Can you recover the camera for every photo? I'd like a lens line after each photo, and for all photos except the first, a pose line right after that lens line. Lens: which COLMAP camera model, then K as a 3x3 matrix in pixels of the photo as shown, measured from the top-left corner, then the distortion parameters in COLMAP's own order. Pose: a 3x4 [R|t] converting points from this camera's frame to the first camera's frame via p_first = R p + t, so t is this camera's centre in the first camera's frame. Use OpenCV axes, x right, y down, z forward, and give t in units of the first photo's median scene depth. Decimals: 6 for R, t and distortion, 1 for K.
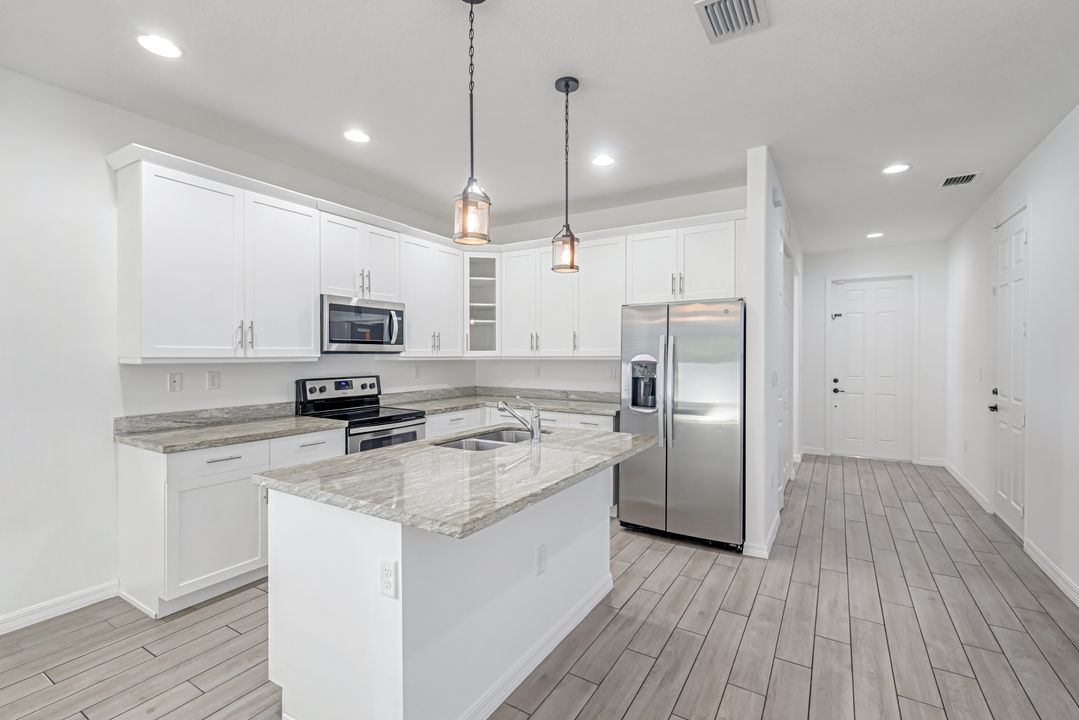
lens RADIAL K [[480.1, 0, 541.6], [0, 480.1, 356.5], [0, 0, 1]] dist [0.002844, 0.000158]
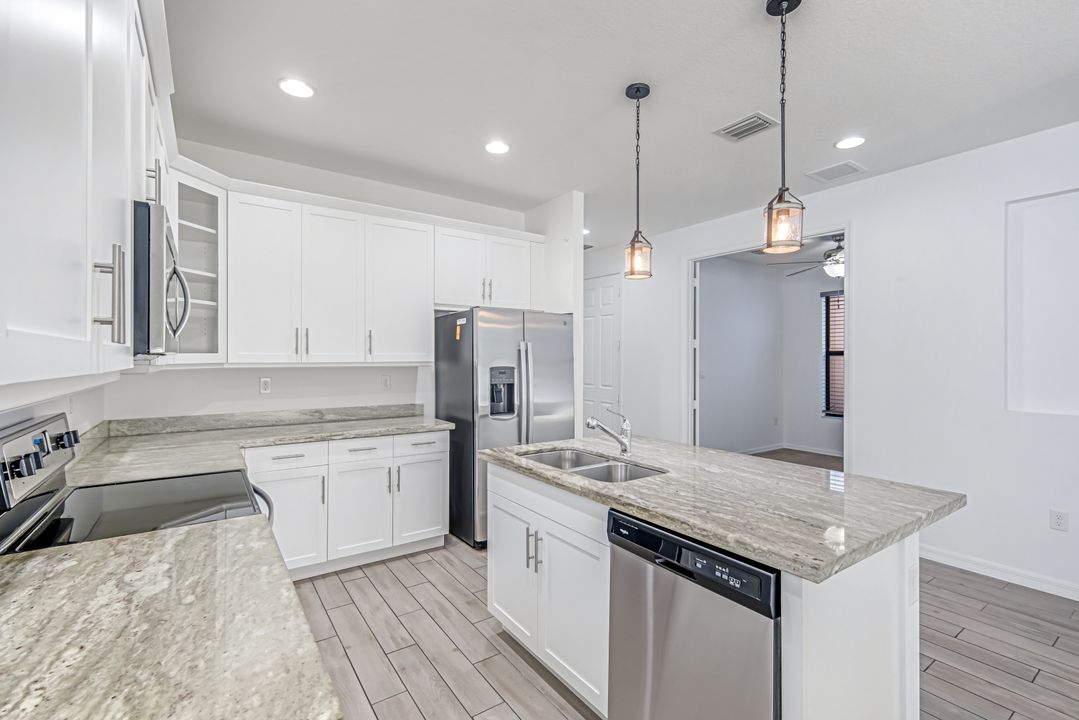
lens RADIAL K [[480.1, 0, 541.6], [0, 480.1, 356.5], [0, 0, 1]] dist [0.002844, 0.000158]
pose [[0.397741, 0.000362, 0.917498, -0.574851], [0.004684, 0.999986, -0.002425, -0.006878], [-0.917486, 0.005263, 0.397734, 0.480182]]
